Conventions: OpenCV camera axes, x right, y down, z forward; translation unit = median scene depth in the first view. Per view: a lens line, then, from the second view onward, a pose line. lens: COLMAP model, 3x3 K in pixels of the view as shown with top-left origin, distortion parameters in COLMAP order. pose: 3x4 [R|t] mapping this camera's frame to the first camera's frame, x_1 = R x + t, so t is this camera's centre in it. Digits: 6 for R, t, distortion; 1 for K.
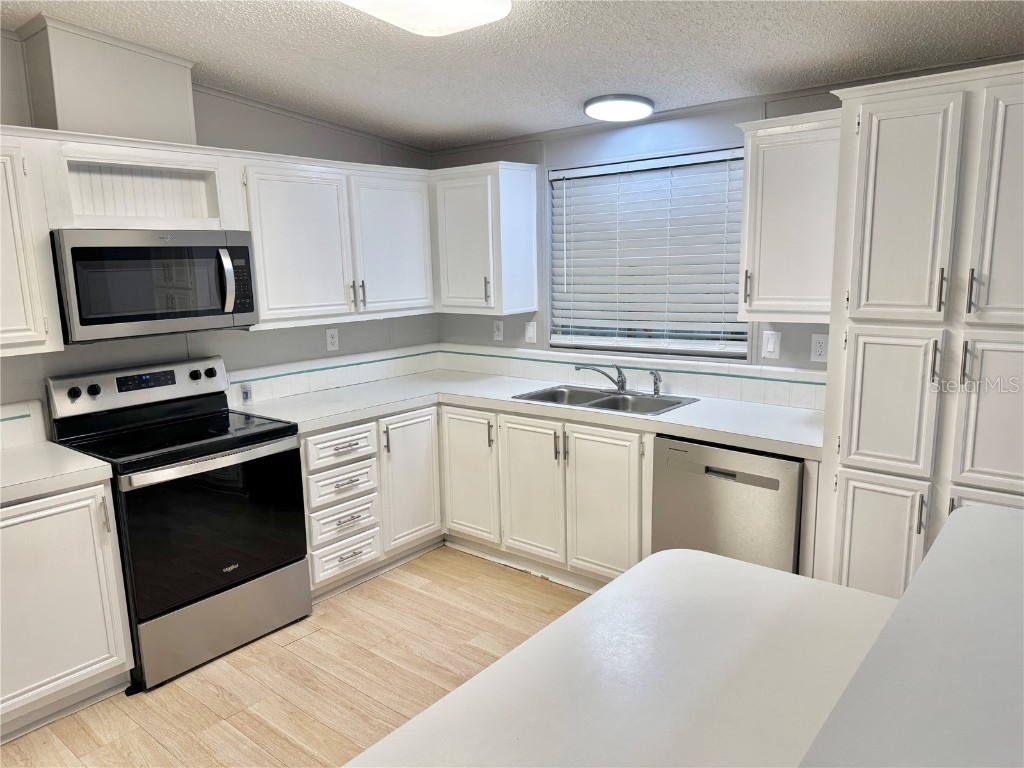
lens RADIAL K [[720.6, 0, 520.6], [0, 720.6, 377.9], [0, 0, 1]] dist [0.086296, -0.111836]
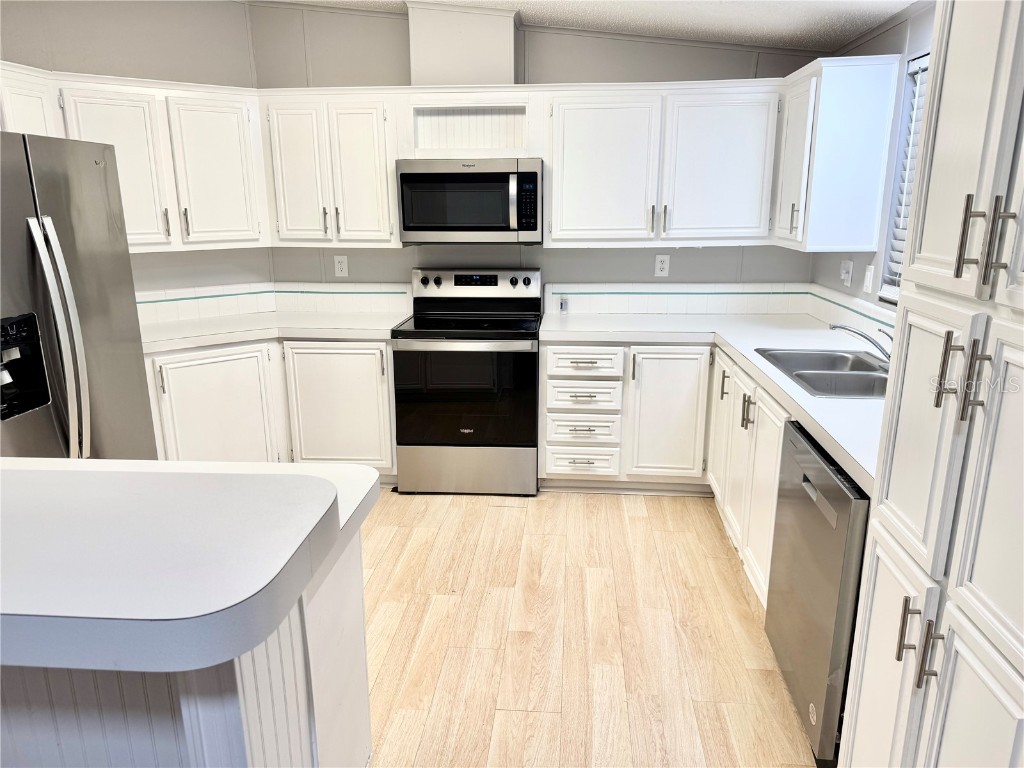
lens RADIAL K [[720.6, 0, 511.0], [0, 720.6, 391.3], [0, 0, 1]] dist [0.086296, -0.111836]
pose [[0.563971, 0.227868, -0.793734, 0.556563], [-0.141723, 0.973622, 0.178813, -0.039498], [0.813543, 0.011645, 0.581388, 0.287572]]
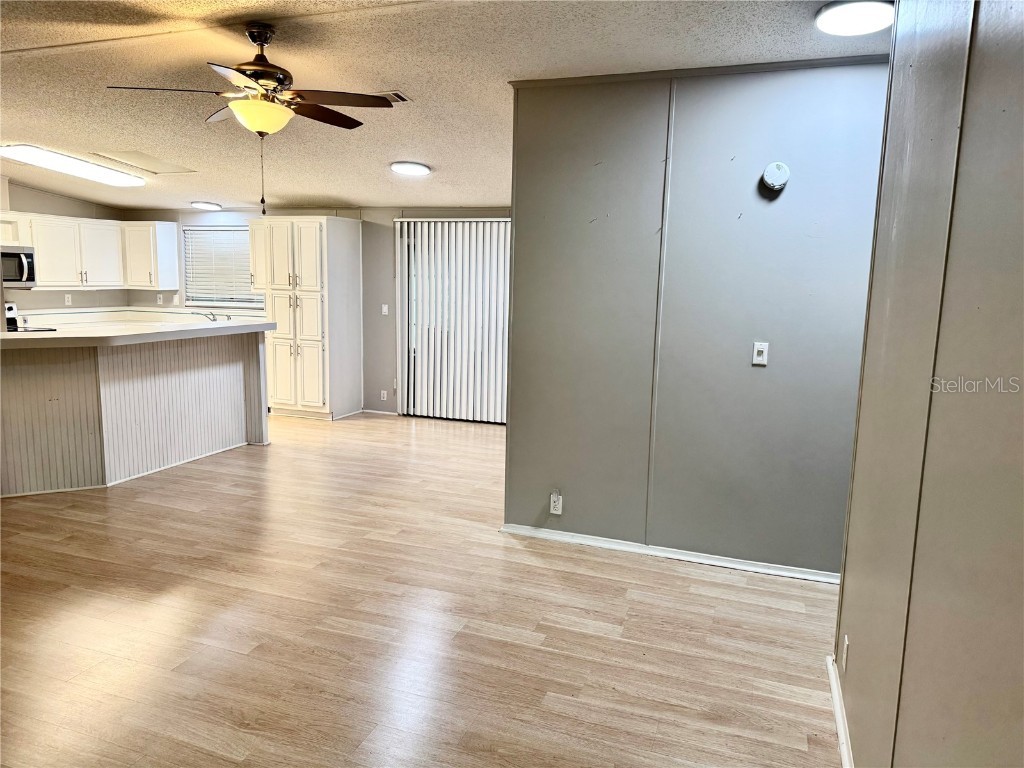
lens RADIAL K [[720.6, 0, 505.4], [0, 720.6, 378.6], [0, 0, 1]] dist [0.086296, -0.111836]
pose [[0.946517, -0.003051, 0.322639, 0.290459], [0.010989, 0.999680, -0.022787, 0.277814], [-0.322466, 0.025114, 0.946248, -1.626493]]
